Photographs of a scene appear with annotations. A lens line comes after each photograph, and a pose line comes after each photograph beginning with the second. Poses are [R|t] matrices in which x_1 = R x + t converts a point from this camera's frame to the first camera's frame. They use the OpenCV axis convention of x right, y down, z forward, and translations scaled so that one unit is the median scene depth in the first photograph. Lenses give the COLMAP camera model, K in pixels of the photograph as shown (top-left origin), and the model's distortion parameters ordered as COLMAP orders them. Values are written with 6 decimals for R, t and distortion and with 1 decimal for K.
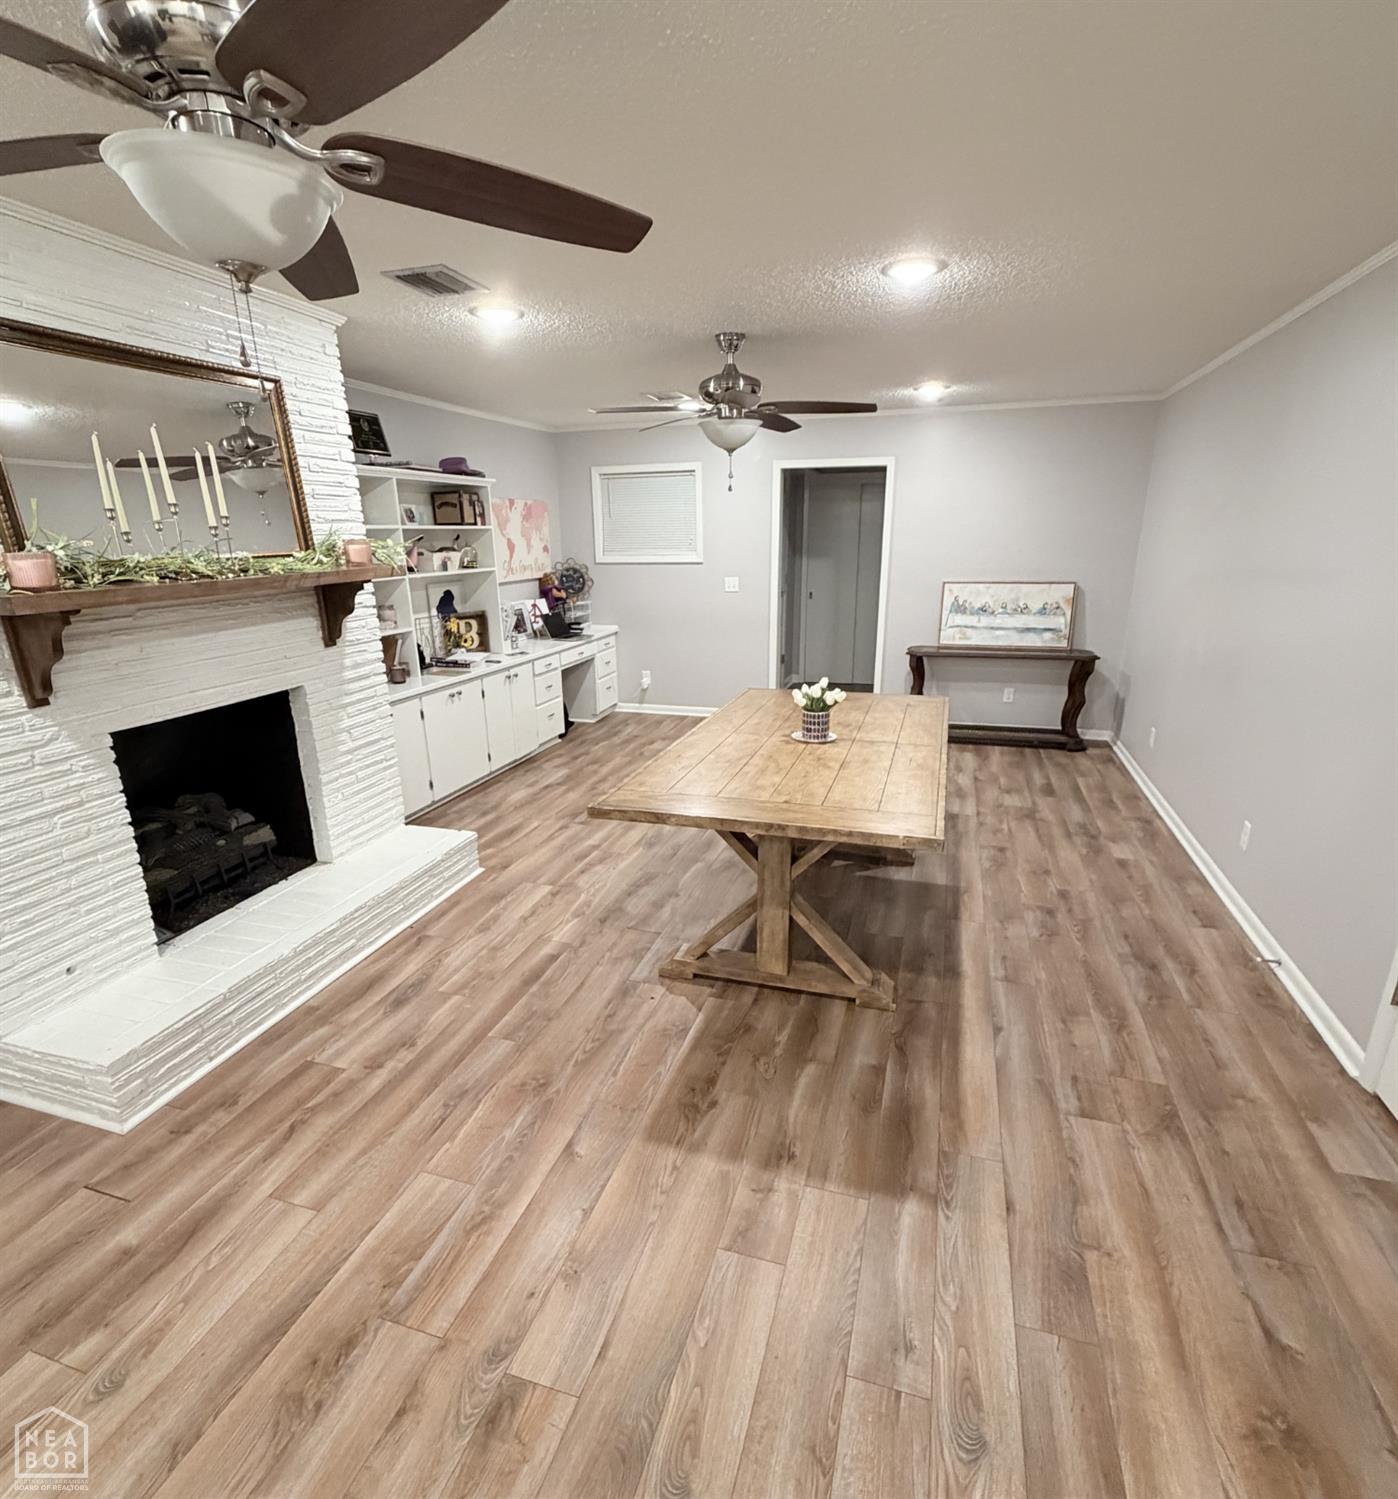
lens RADIAL K [[784.9, 0, 699.5], [0, 784.9, 795.1], [0, 0, 1]] dist [-0.000698, 0.000078]
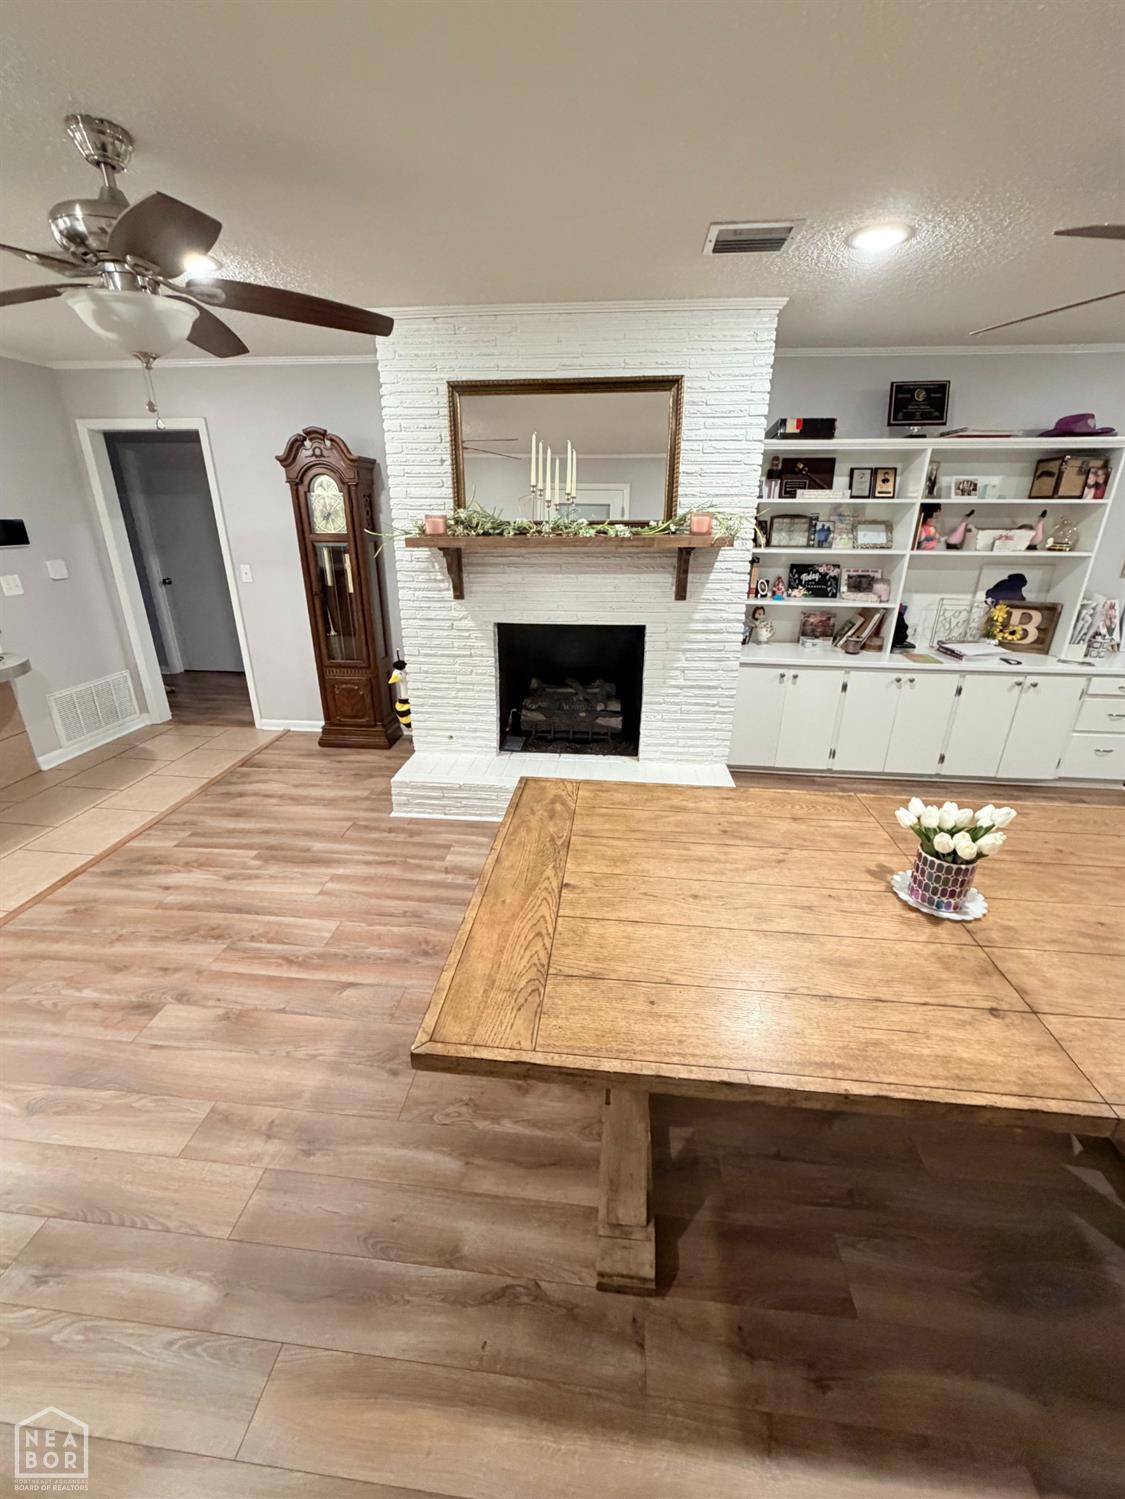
lens RADIAL K [[599.3, 0, 558.4], [0, 599.3, 741.5], [0, 0, 1]] dist [-0.001146, 0.000255]
pose [[0.199056, 0.365763, -0.909172, 0.472429], [-0.316902, 0.901917, 0.293461, -0.227861], [0.927335, 0.229703, 0.295443, 0.665791]]
